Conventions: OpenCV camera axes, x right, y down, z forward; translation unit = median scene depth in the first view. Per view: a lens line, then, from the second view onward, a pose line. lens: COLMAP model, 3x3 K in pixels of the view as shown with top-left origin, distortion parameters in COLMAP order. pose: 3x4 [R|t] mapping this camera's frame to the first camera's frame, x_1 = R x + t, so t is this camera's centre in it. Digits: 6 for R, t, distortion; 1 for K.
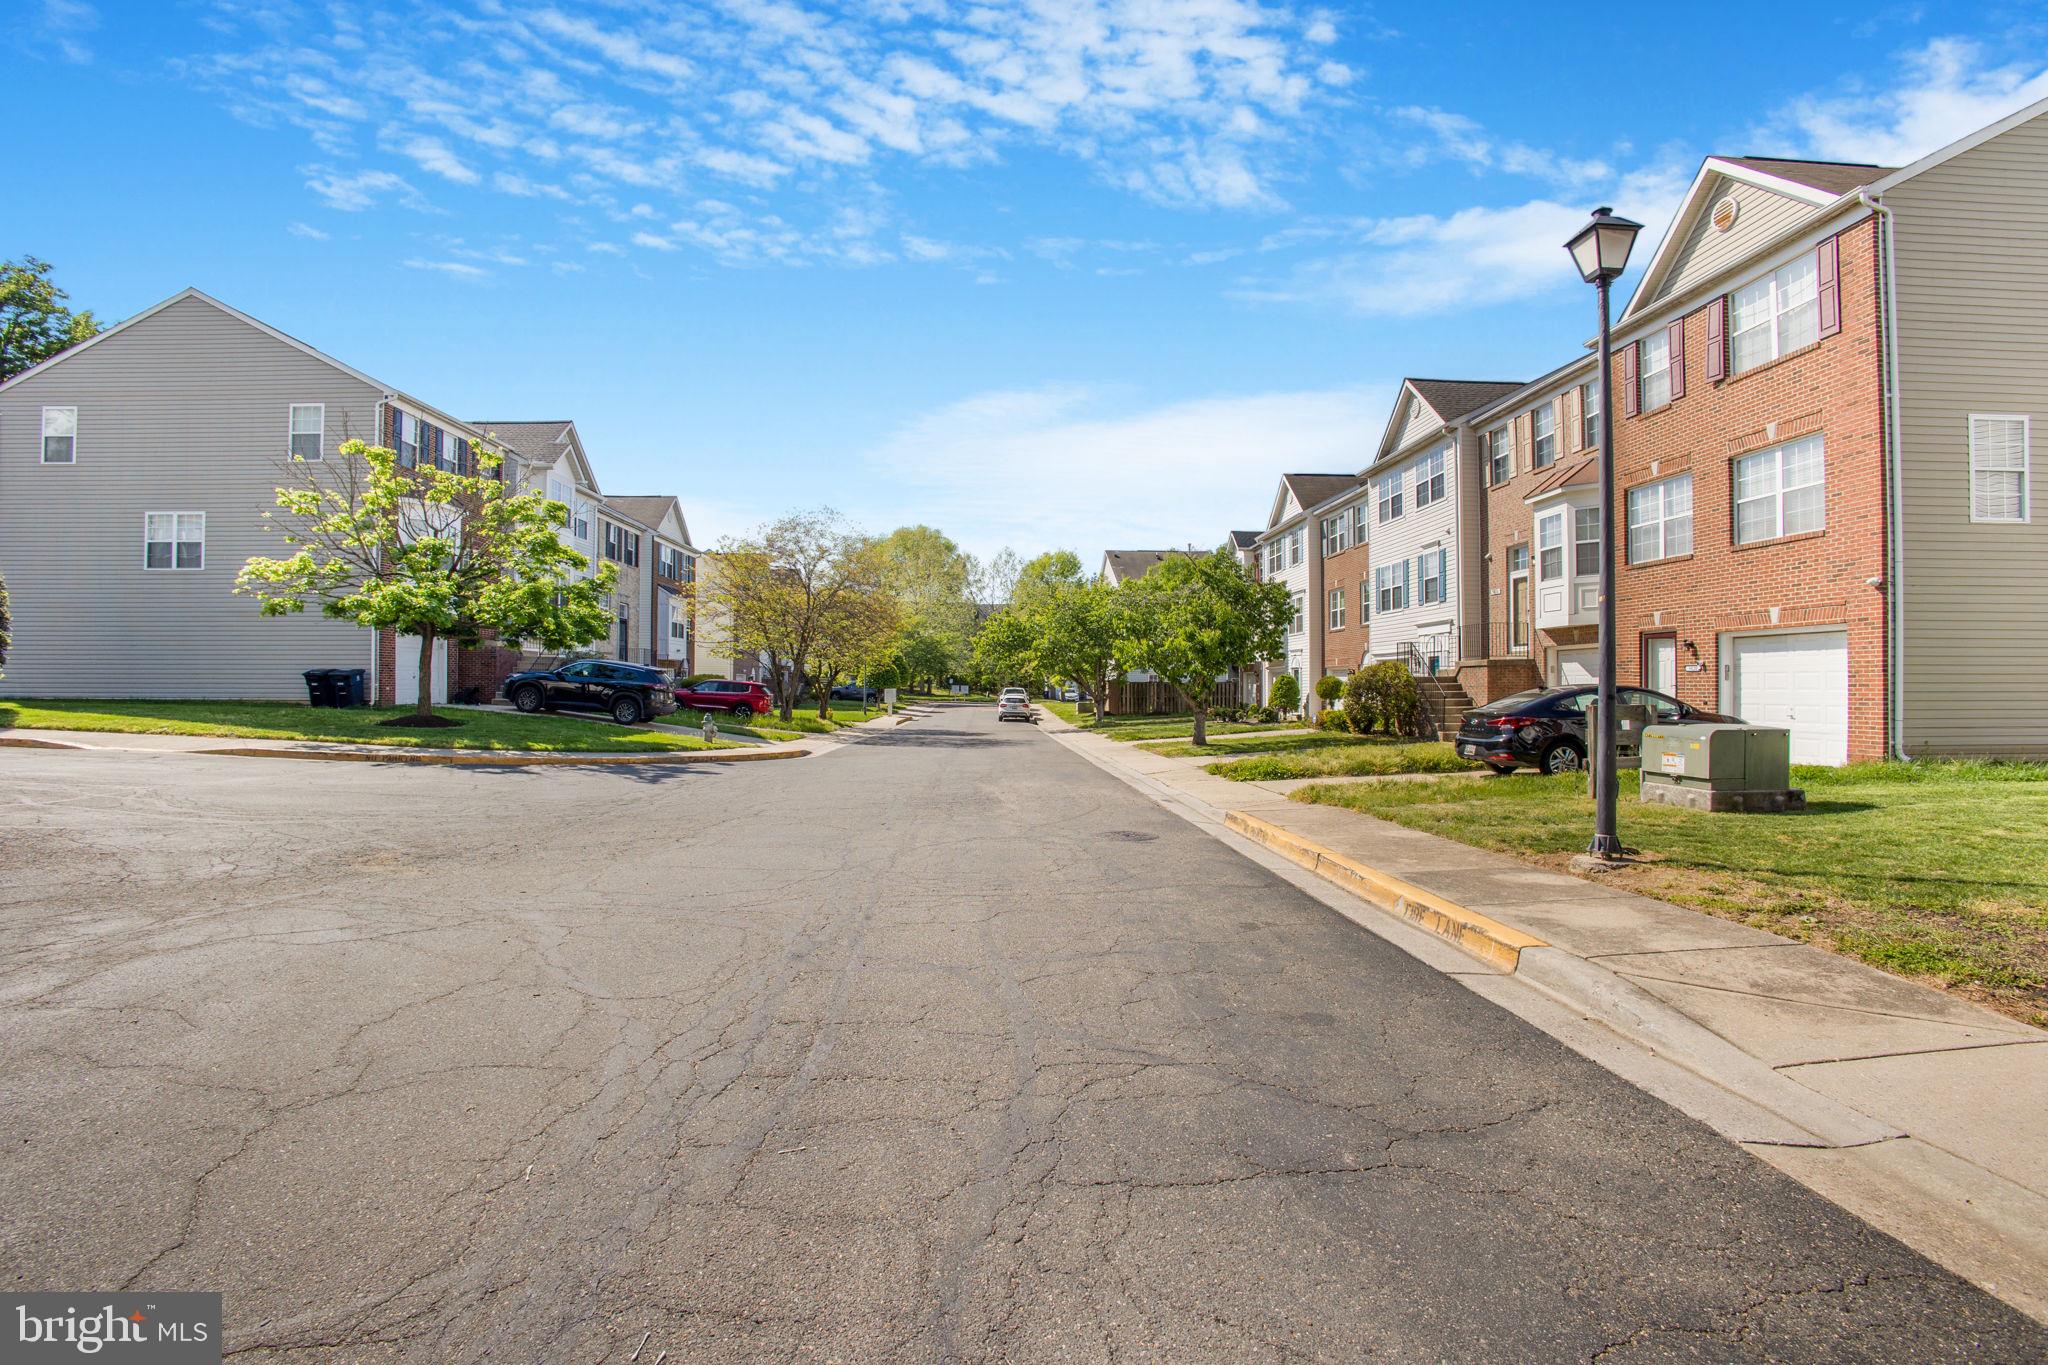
lens RADIAL K [[886.2, 0, 1025.9], [0, 886.2, 681.8], [0, 0, 1]] dist [-0.107090, 0.034082]
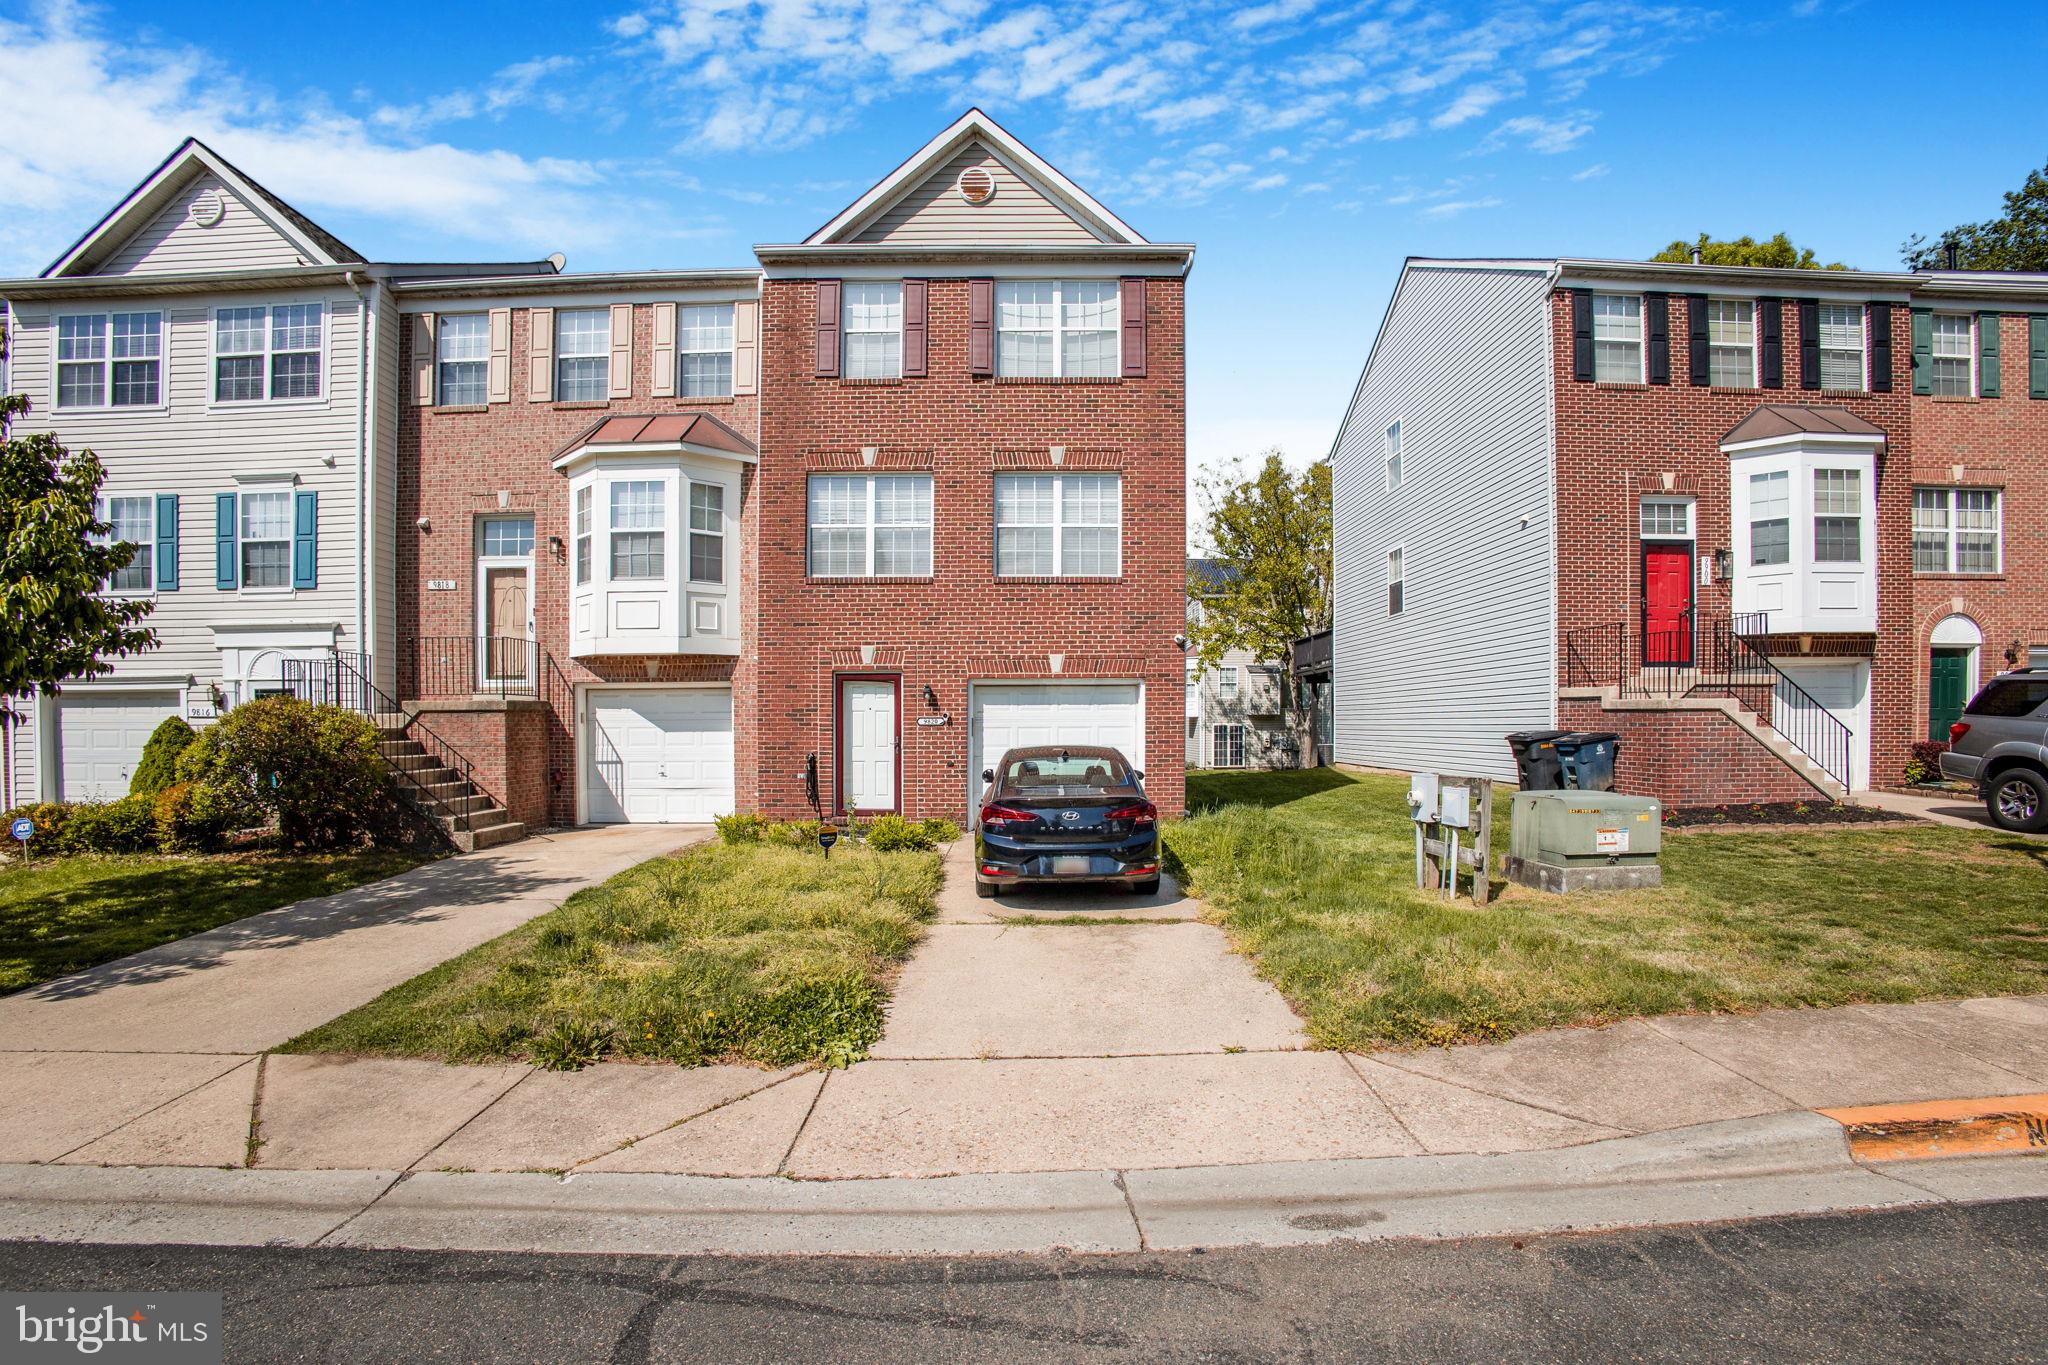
lens RADIAL K [[955.3, 0, 996.3], [0, 955.3, 737.8], [0, 0, 1]] dist [-0.080952, 0.020926]
pose [[0.056611, -0.006376, 0.998376, -0.079924], [-0.000470, 0.999979, 0.006413, -0.004837], [-0.998396, -0.000832, 0.056607, 0.680575]]
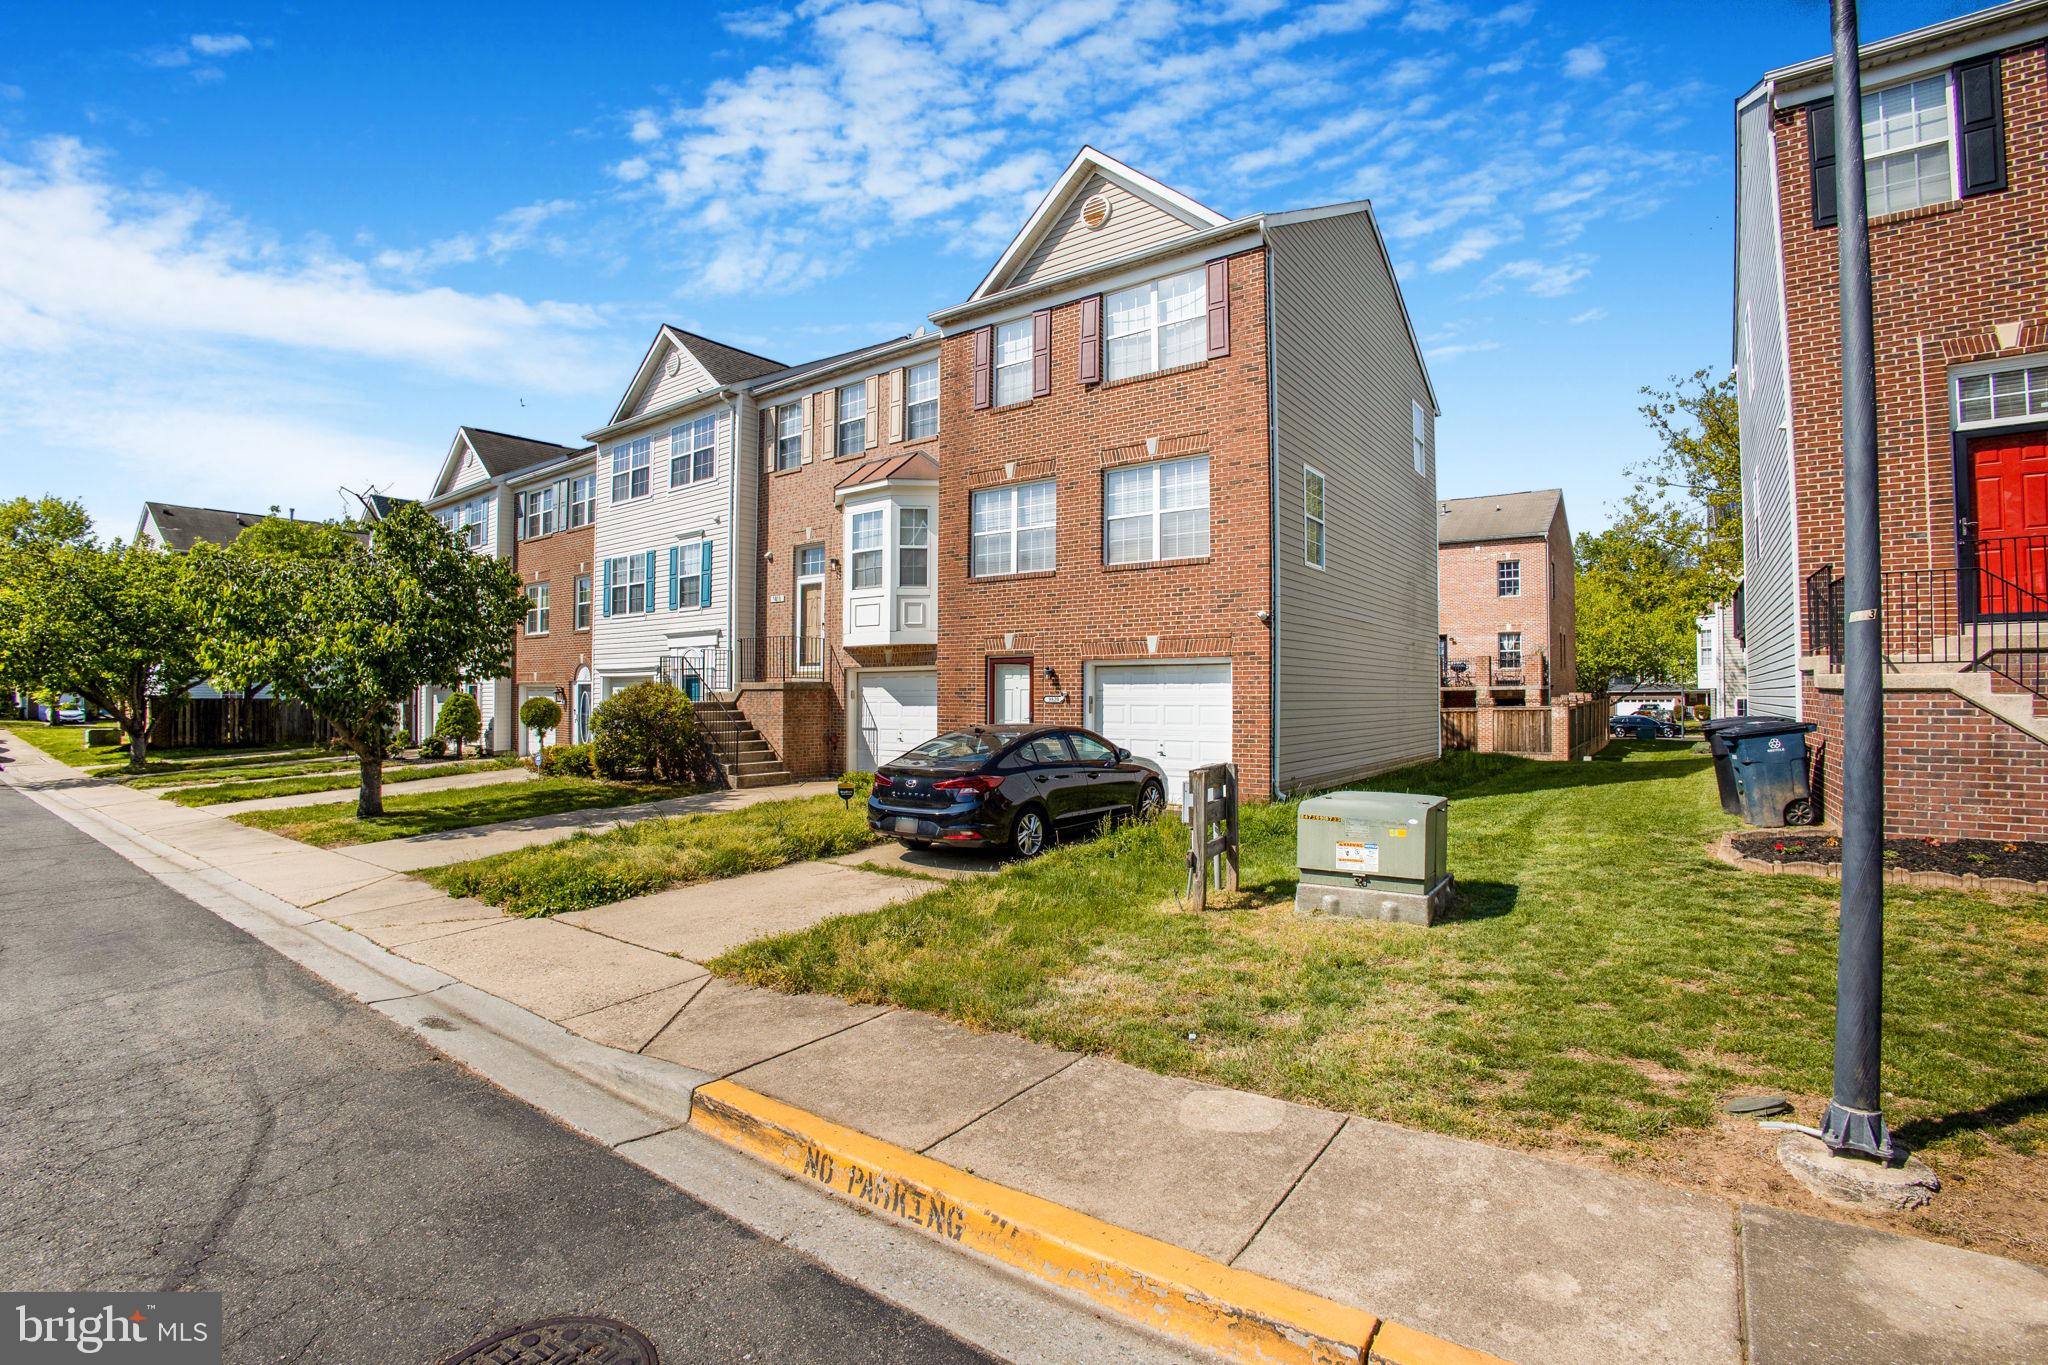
lens RADIAL K [[920.2, 0, 993.2], [0, 920.2, 677.4], [0, 0, 1]] dist [-0.108112, 0.033567]
pose [[0.634748, 0.018114, 0.772507, 0.001971], [-0.004594, 0.999796, -0.019669, -0.015296], [-0.772706, 0.008936, 0.634702, 0.330927]]
